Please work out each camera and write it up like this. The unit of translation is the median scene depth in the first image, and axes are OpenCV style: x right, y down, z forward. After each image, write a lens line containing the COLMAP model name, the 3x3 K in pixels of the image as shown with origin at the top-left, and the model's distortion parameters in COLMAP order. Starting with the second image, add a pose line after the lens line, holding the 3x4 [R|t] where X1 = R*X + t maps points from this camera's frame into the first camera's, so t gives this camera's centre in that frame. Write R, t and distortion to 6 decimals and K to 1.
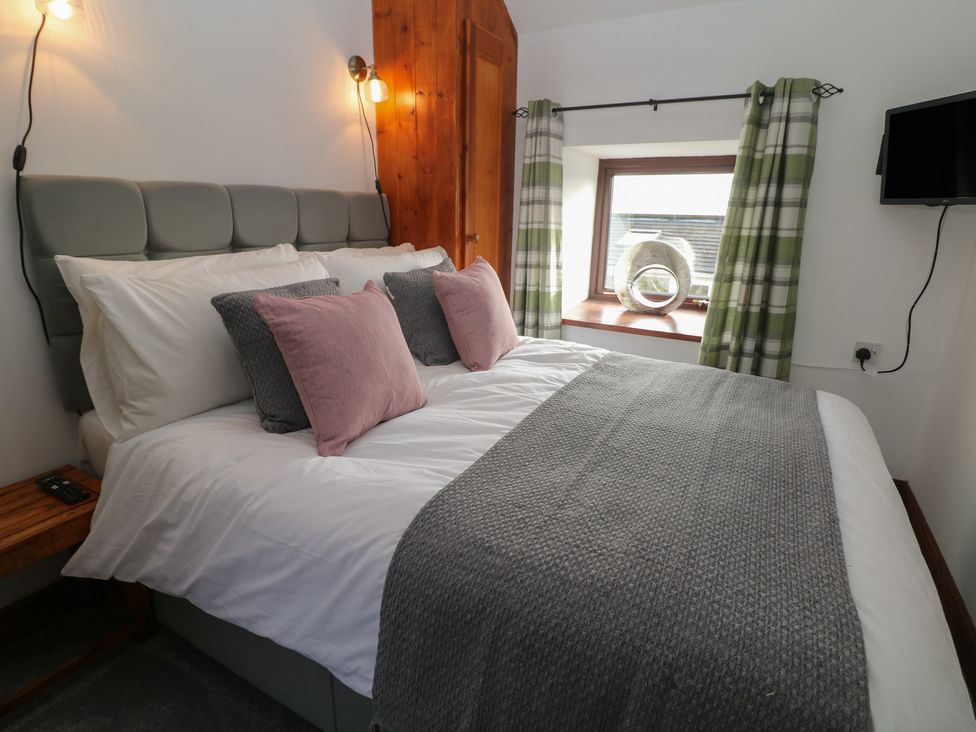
lens RADIAL K [[526.7, 0, 483.4], [0, 526.7, 345.1], [0, 0, 1]] dist [-0.014205, -0.001342]
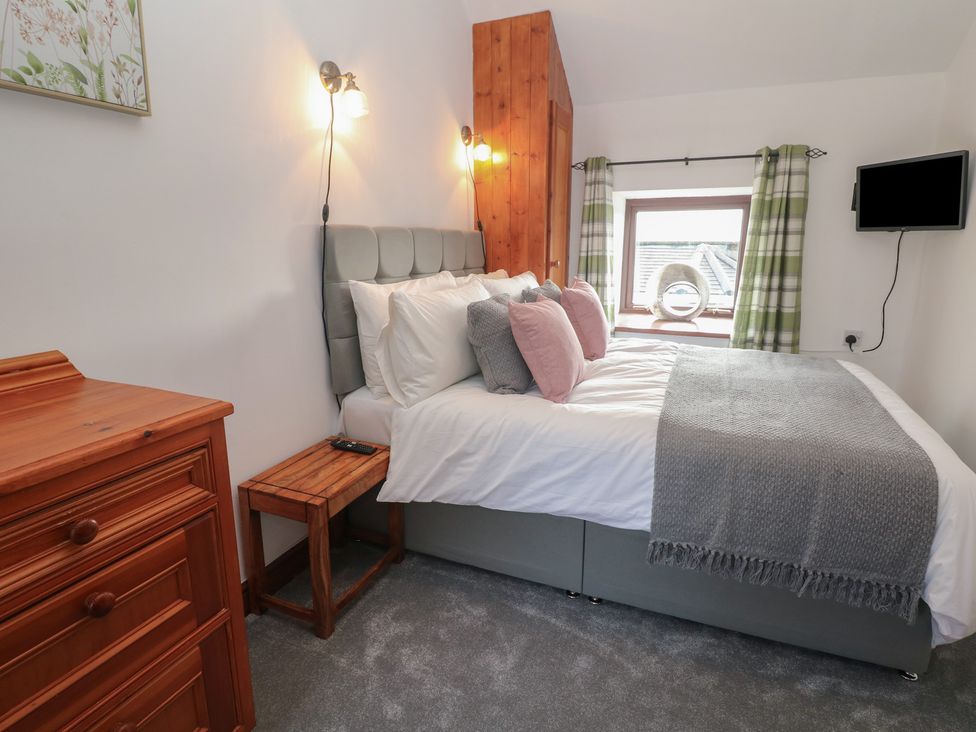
lens RADIAL K [[517.0, 0, 503.2], [0, 517.0, 343.6], [0, 0, 1]] dist [-0.012893, -0.000399]
pose [[0.993832, -0.043273, 0.102106, -0.314355], [0.048826, 0.997425, -0.052527, 0.054257], [-0.099570, 0.057188, 0.993386, -0.245906]]
